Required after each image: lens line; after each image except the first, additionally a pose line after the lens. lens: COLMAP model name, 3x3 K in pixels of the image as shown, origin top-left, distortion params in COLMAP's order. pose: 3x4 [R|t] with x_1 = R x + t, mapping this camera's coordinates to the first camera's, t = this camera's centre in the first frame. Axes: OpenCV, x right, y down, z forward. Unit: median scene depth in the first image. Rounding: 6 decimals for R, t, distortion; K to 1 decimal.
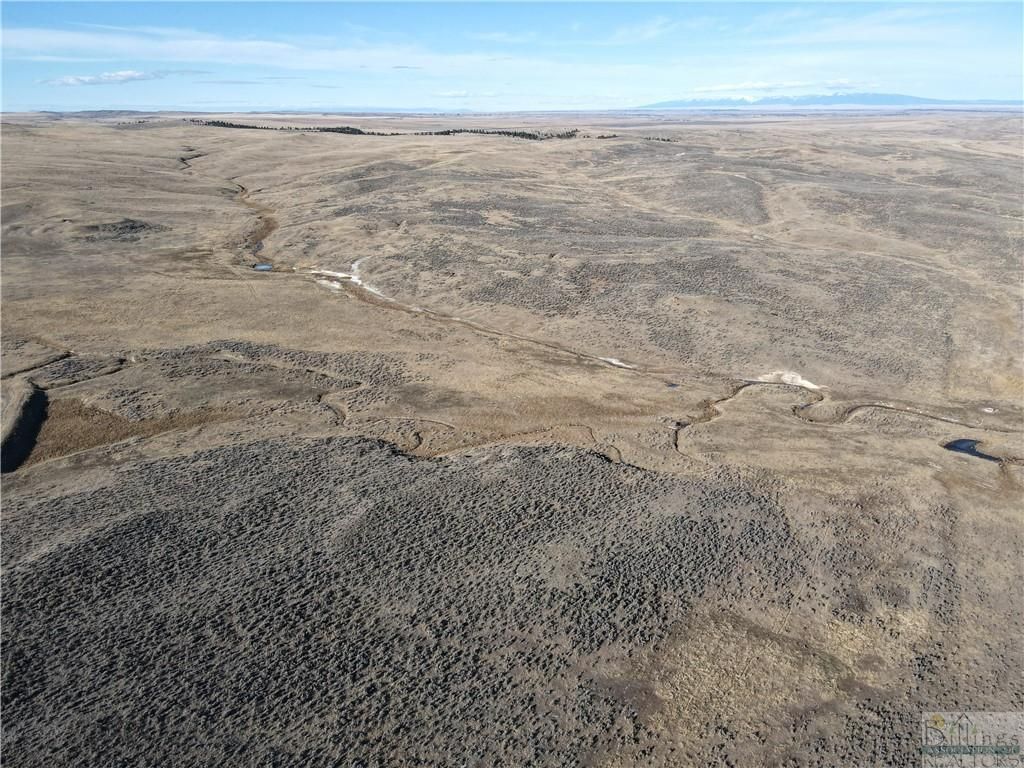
lens RADIAL K [[748.5, 0, 514.6], [0, 748.5, 389.0], [0, 0, 1]] dist [0.018784, -0.004850]
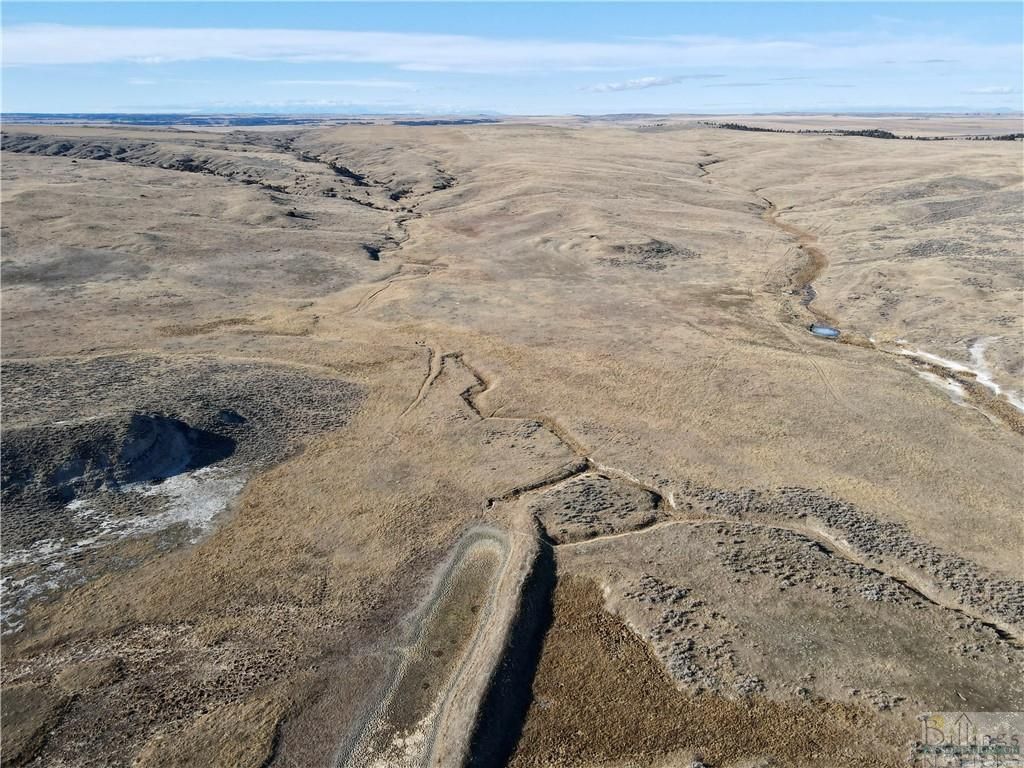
lens RADIAL K [[748.5, 0, 512.7], [0, 748.5, 387.7], [0, 0, 1]] dist [0.018784, -0.004850]
pose [[0.820363, 0.193316, -0.538176, -0.121907], [-0.195061, 0.979280, 0.054424, -0.060253], [0.537546, 0.060329, 0.841073, 0.157169]]
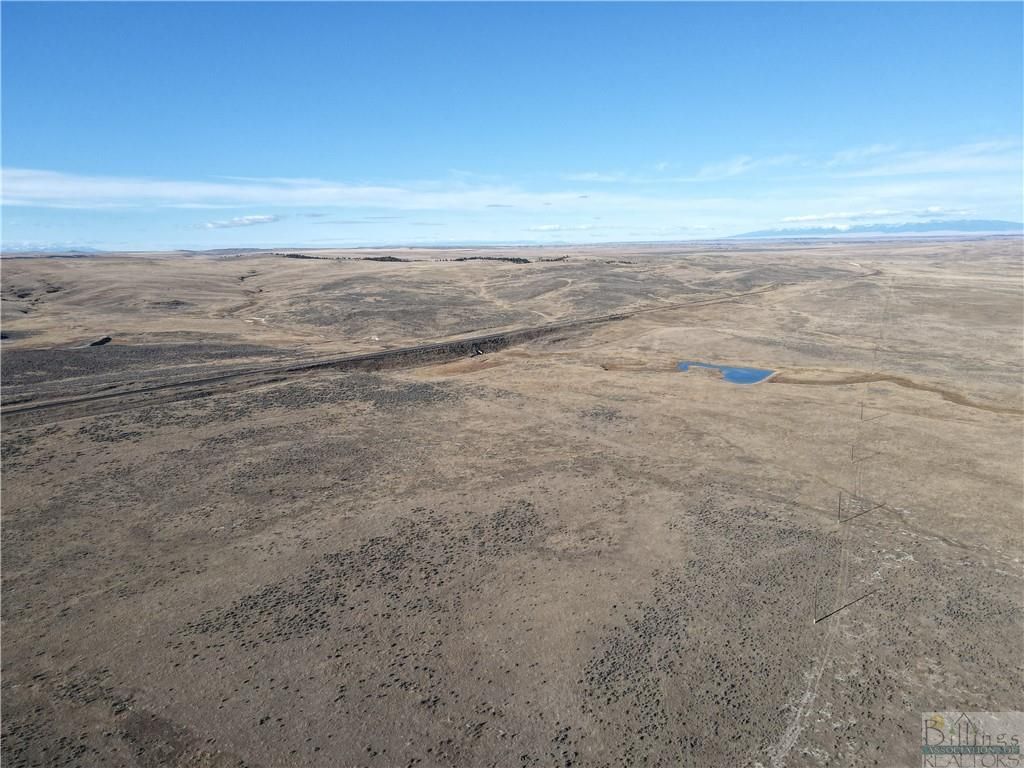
lens RADIAL K [[748.5, 0, 518.1], [0, 748.5, 376.7], [0, 0, 1]] dist [0.018784, -0.004850]
pose [[0.992753, 0.005543, -0.120043, 0.481025], [-0.026737, 0.984086, -0.175670, 0.230979], [0.117159, 0.177607, 0.977103, -0.608581]]
